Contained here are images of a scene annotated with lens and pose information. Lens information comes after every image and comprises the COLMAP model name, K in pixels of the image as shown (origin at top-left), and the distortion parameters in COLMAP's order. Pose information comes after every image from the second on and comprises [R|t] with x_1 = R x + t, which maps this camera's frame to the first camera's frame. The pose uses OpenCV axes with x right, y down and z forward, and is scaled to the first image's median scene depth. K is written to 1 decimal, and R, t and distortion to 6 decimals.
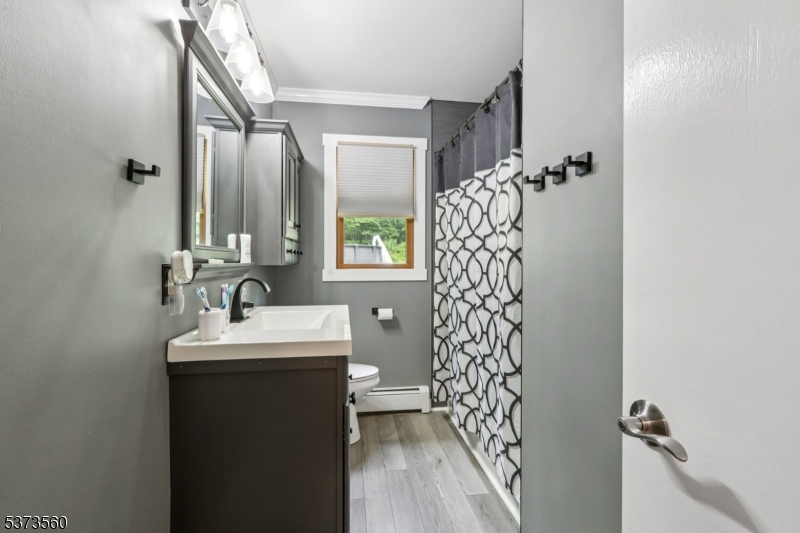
lens RADIAL K [[361.5, 0, 398.6], [0, 361.5, 264.3], [0, 0, 1]] dist [0.000887, 0.000174]
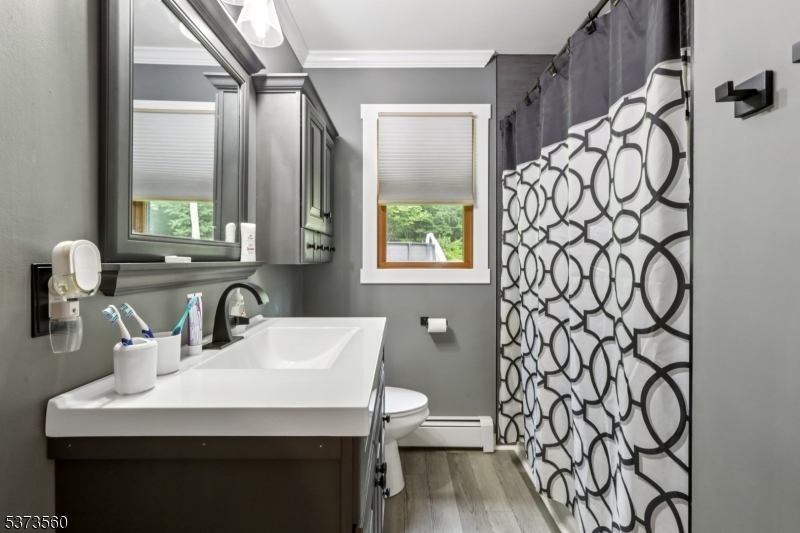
lens RADIAL K [[361.5, 0, 398.6], [0, 361.5, 264.3], [0, 0, 1]] dist [0.000887, 0.000174]
pose [[0.989089, 0.001894, -0.147310, -0.003879], [-0.000980, 0.999980, 0.006275, -0.002325], [0.147319, -0.006062, 0.989070, 0.238866]]
